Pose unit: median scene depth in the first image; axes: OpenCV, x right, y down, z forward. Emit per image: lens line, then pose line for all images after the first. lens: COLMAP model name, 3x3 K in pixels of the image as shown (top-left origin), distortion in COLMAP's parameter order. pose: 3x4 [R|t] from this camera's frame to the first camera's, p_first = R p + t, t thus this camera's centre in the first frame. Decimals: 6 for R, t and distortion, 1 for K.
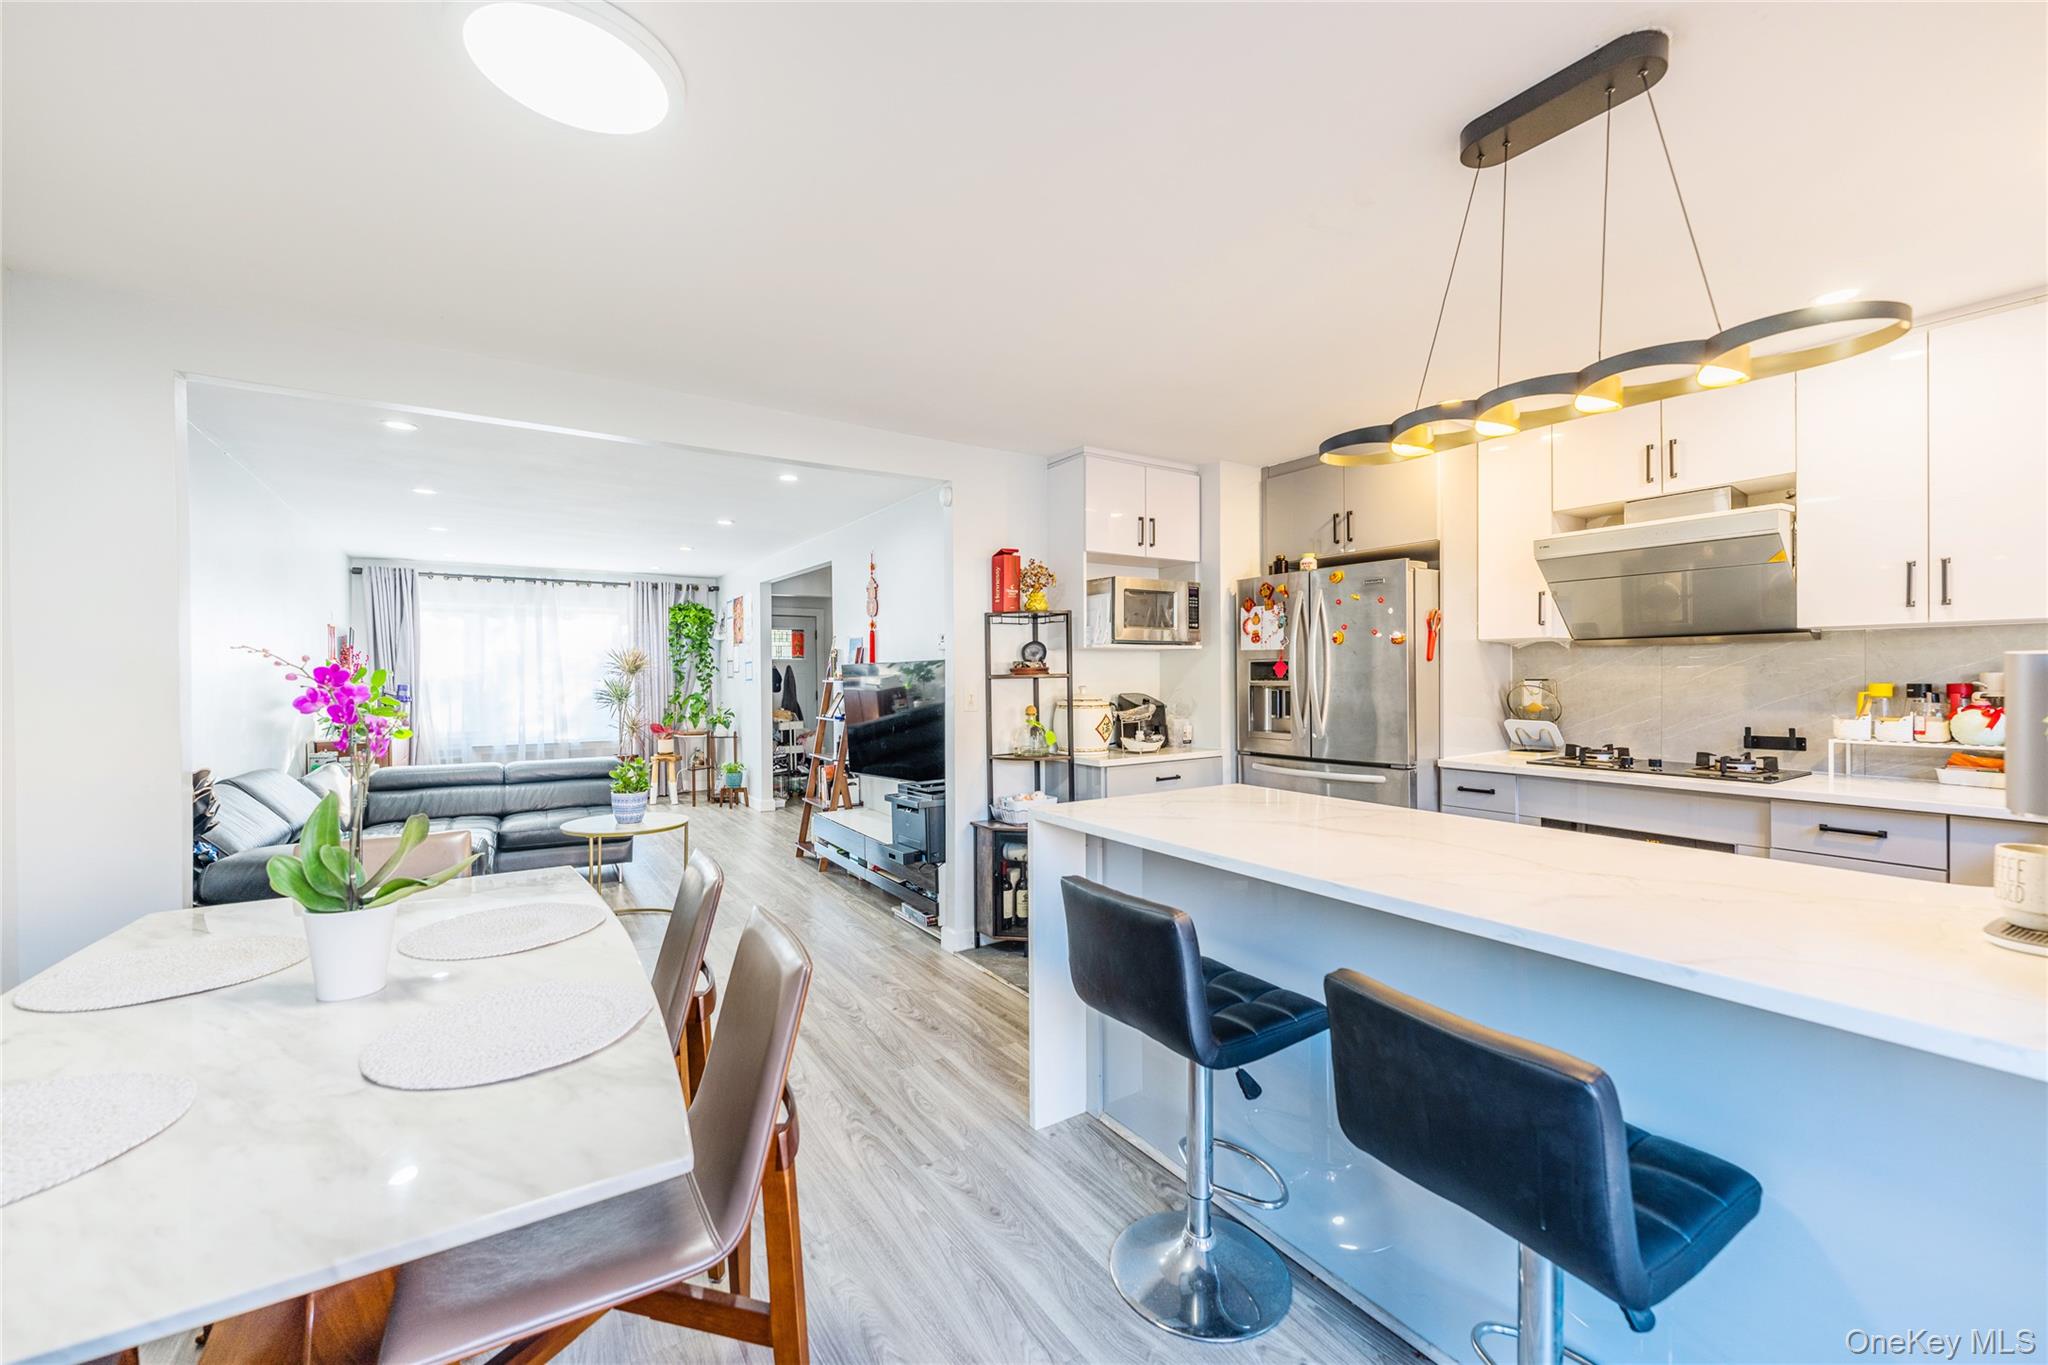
lens RADIAL K [[814.4, 0, 1022.8], [0, 814.4, 678.0], [0, 0, 1]] dist [0.002460, 0.000089]
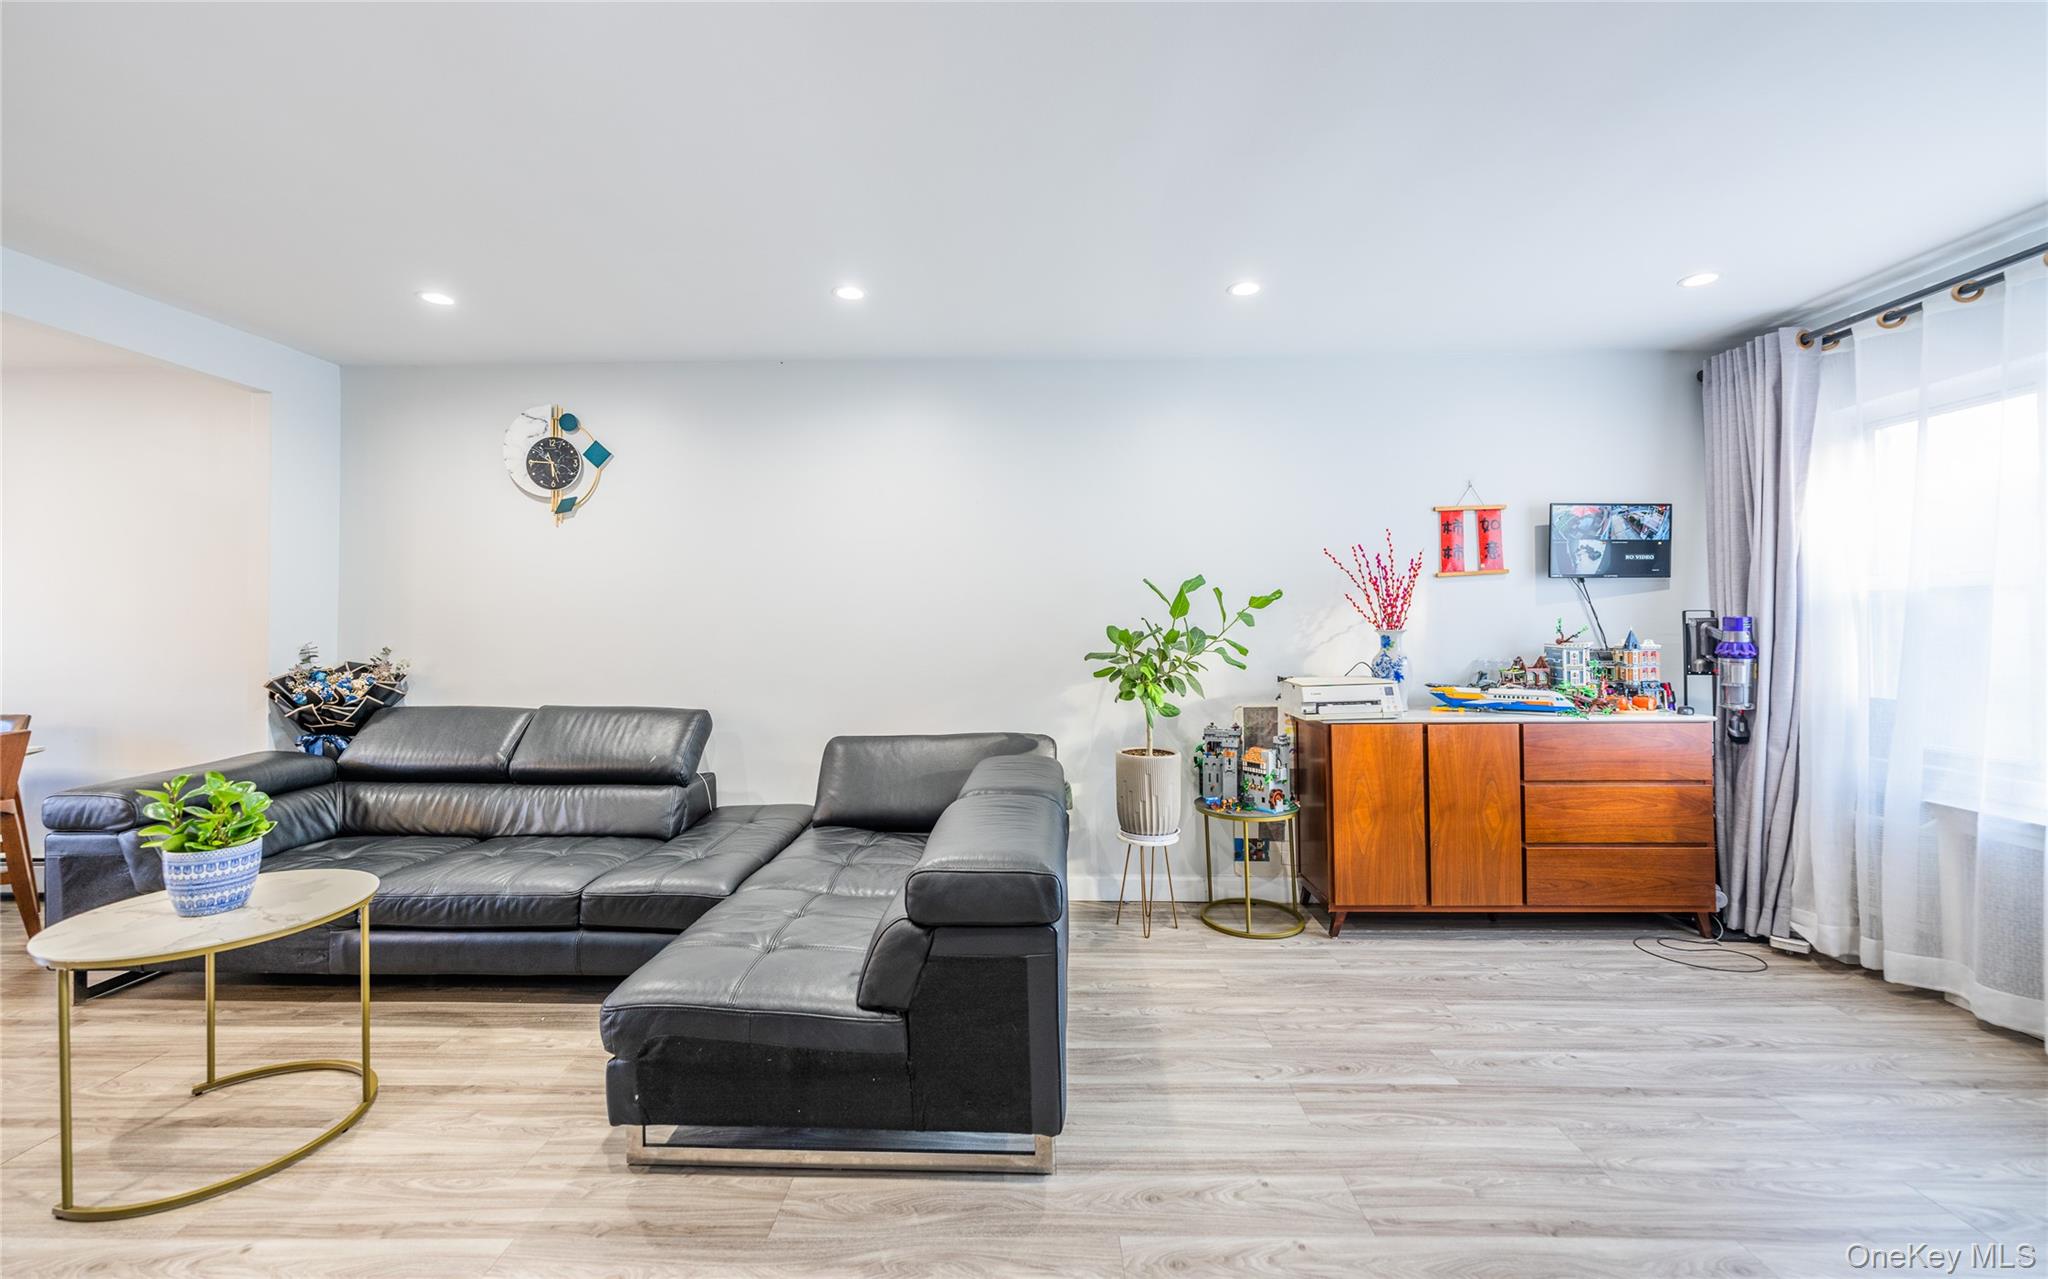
lens RADIAL K [[814.6, 0, 1026.6], [0, 814.6, 610.9], [0, 0, 1]] dist [0.000739, 0.000165]
pose [[-0.561716, -0.005071, -0.827315, -0.389804], [0.005761, 0.999933, -0.010041, 0.014699], [0.827310, -0.010407, -0.561649, 1.799910]]
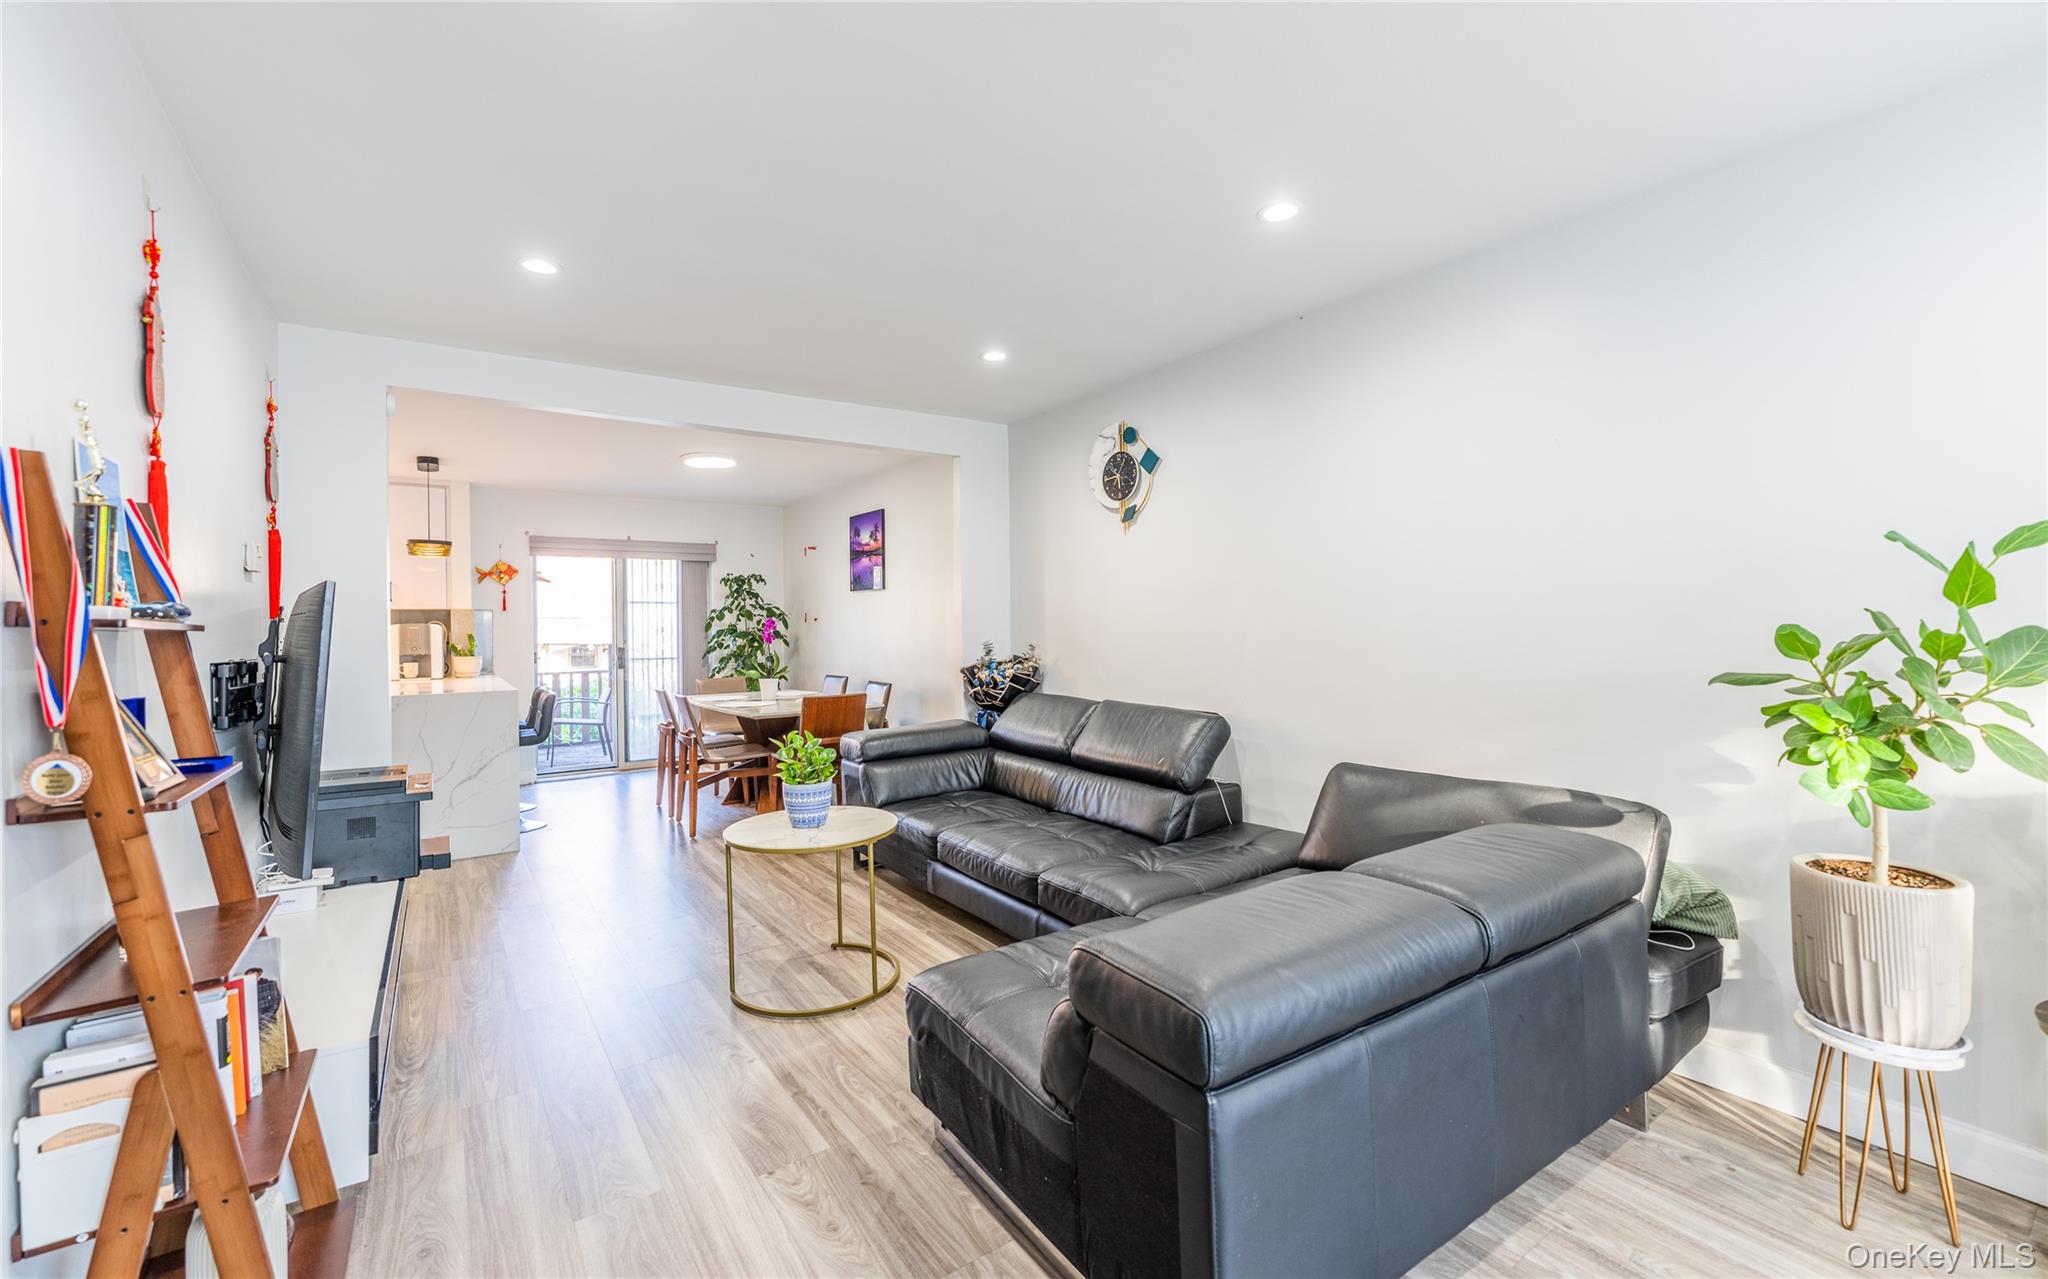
lens RADIAL K [[833.3, 0, 1016.8], [0, 833.3, 628.6], [0, 0, 1]] dist [0.001505, 0.000084]
pose [[-0.999396, 0.020145, -0.028314, -0.699230], [0.019979, 0.999782, 0.006133, 0.012821], [0.028431, 0.005564, -0.999580, 1.856653]]
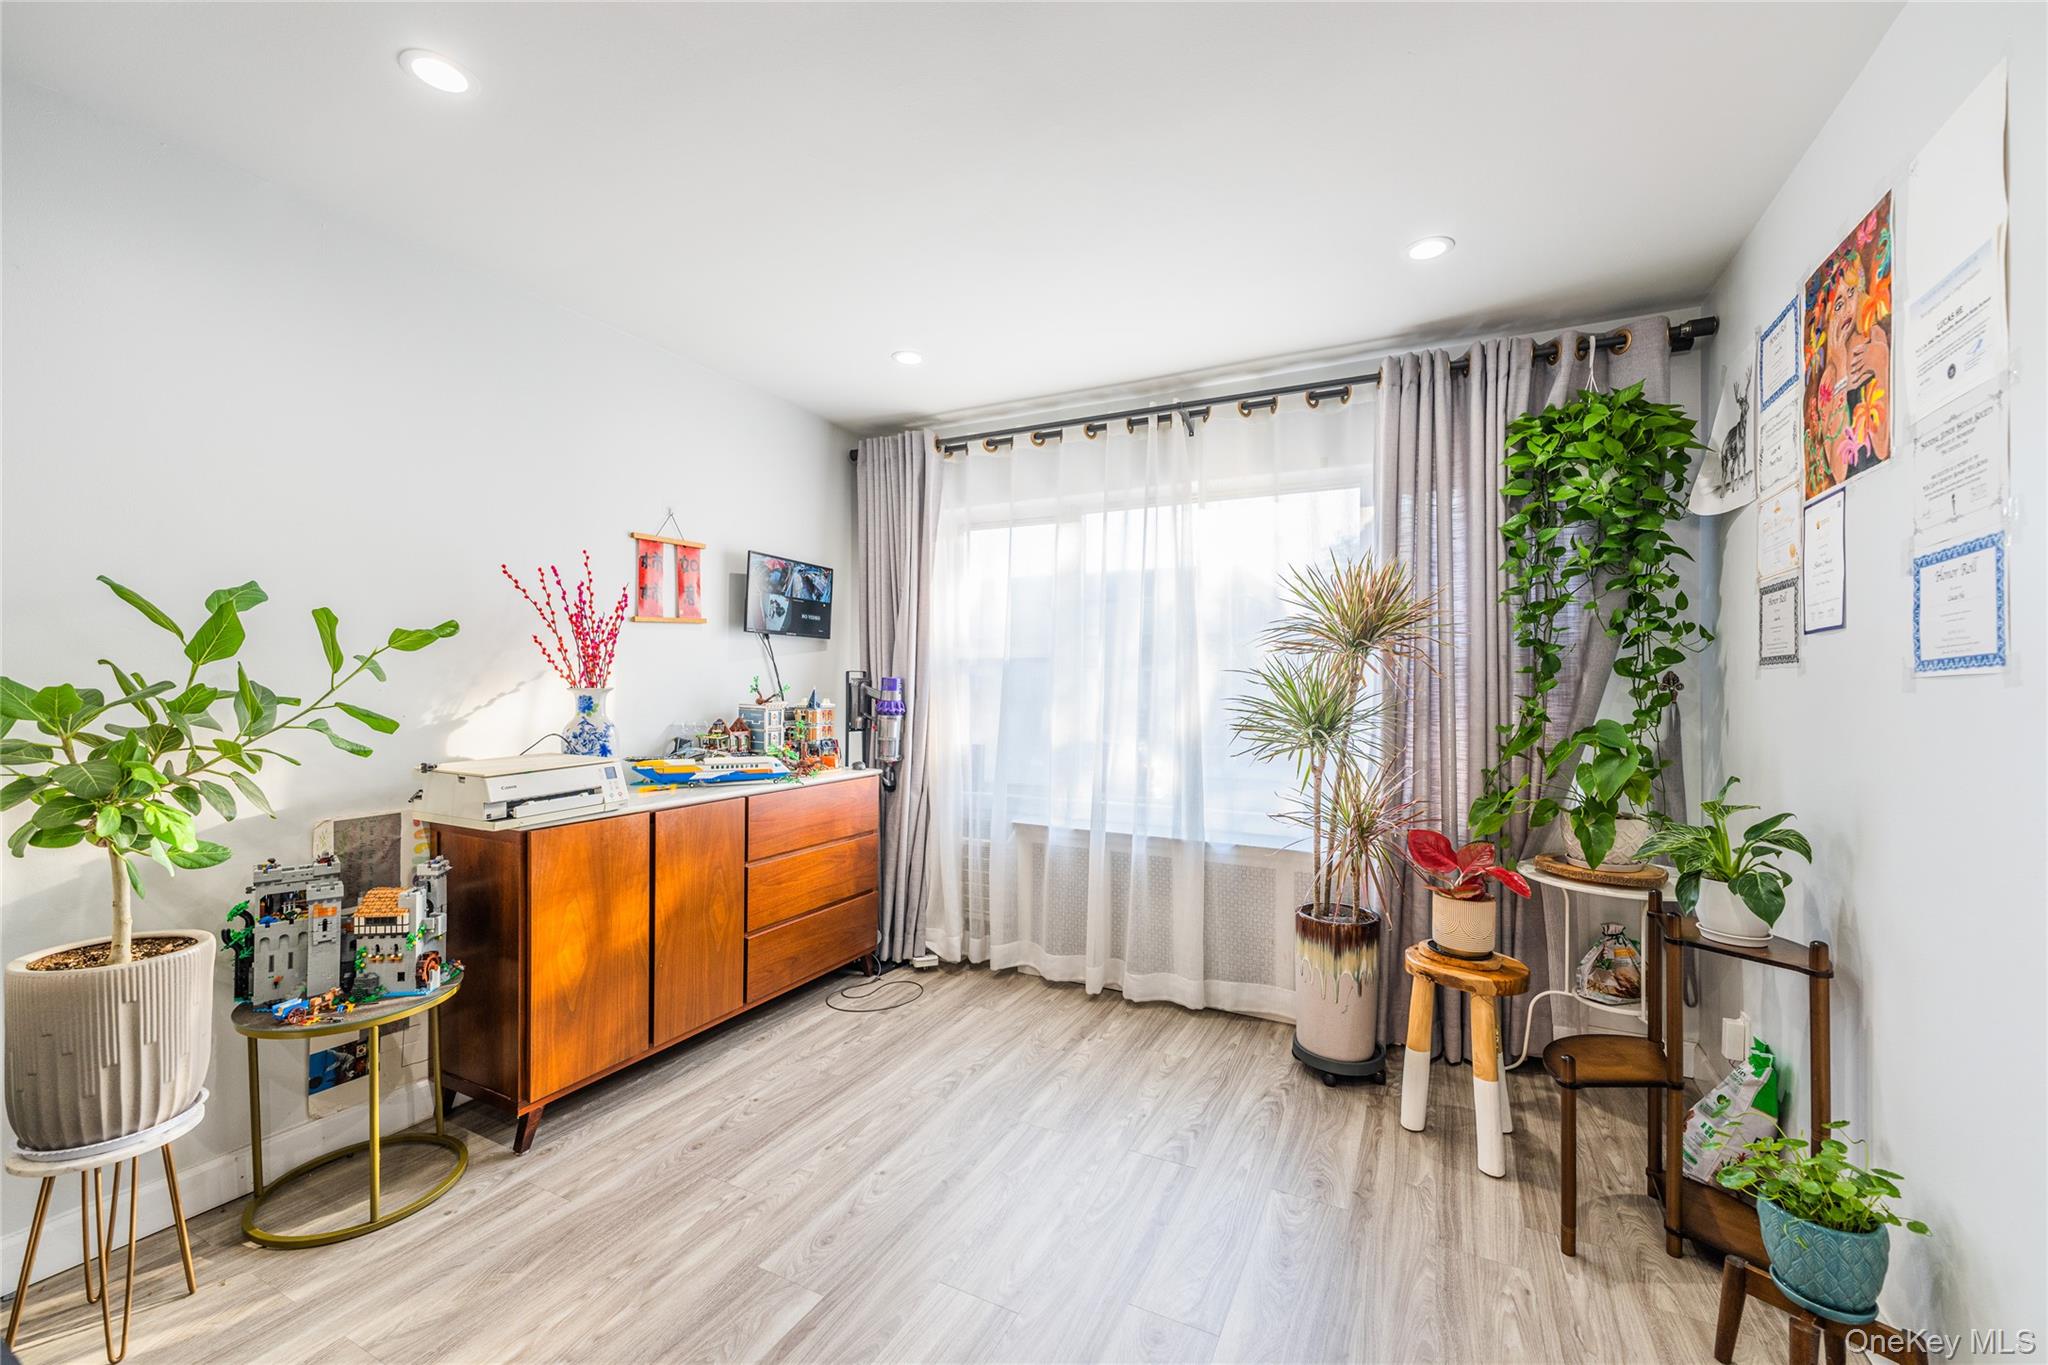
lens RADIAL K [[814.4, 0, 1022.8], [0, 814.4, 678.0], [0, 0, 1]] dist [0.002460, 0.000089]
pose [[0.498709, 0.004690, -0.866757, -0.607914], [-0.014564, 0.999890, -0.002969, 0.017490], [0.866647, 0.014104, 0.498722, 1.604528]]
